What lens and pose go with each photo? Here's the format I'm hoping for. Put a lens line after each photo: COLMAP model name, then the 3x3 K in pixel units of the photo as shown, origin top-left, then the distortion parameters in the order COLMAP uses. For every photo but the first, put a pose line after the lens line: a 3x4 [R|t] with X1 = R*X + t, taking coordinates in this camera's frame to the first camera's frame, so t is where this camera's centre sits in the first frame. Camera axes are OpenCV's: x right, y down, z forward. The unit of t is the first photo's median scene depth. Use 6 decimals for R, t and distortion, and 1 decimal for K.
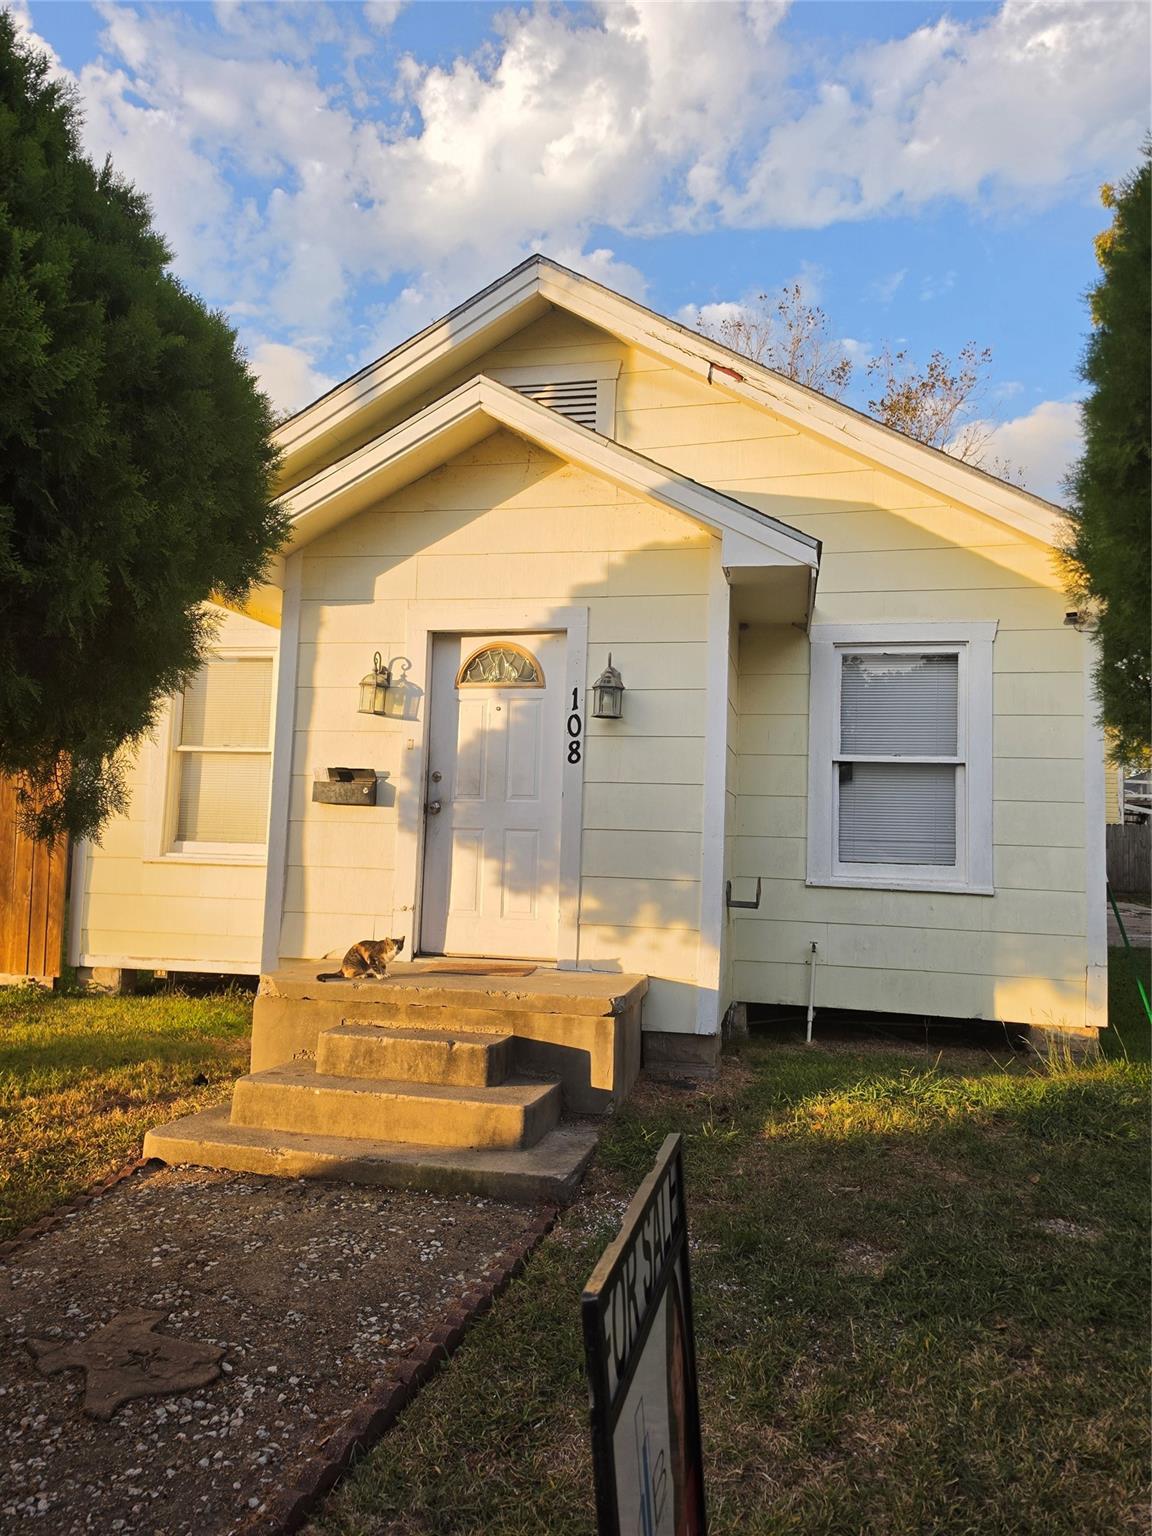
lens RADIAL K [[1062.8, 0, 578.2], [0, 1062.8, 749.5], [0, 0, 1]] dist [0.059259, -0.059307]
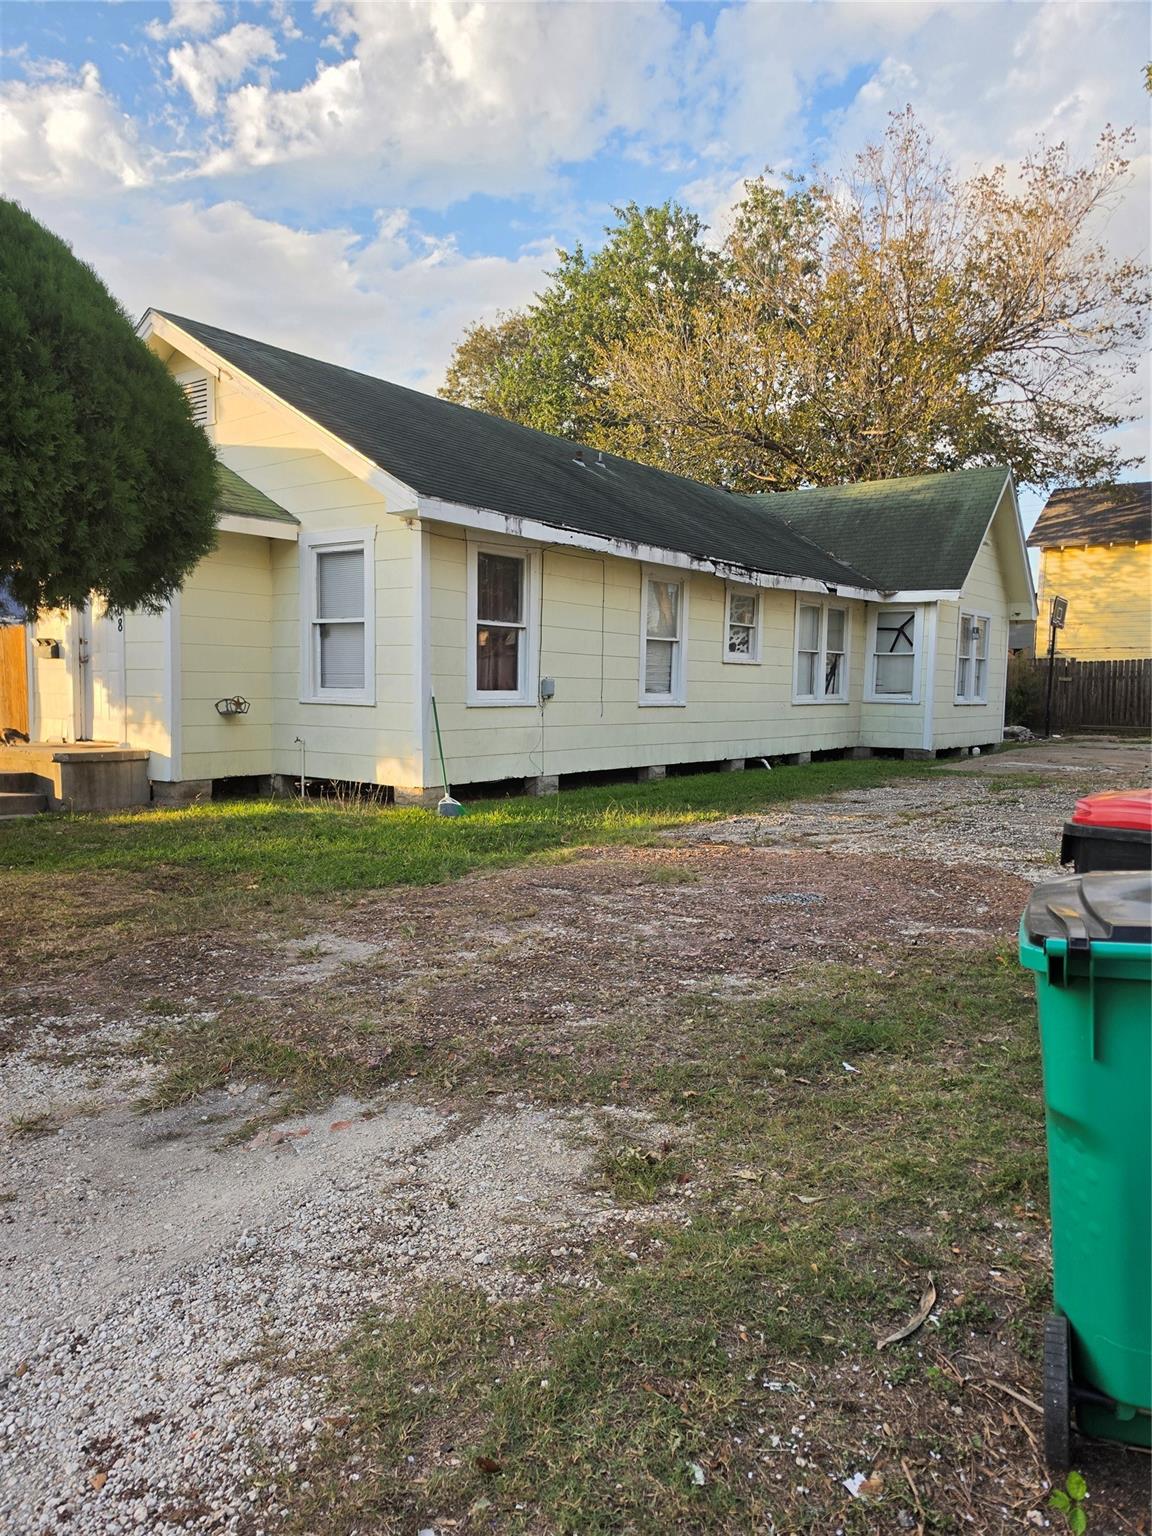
lens RADIAL K [[1062.8, 0, 586.3], [0, 1062.8, 768.7], [0, 0, 1]] dist [0.059259, -0.059307]
pose [[0.913107, 0.015197, -0.407438, 1.250831], [0.047351, 0.988590, 0.142992, 0.016109], [0.404962, -0.149860, 0.901969, -0.286742]]
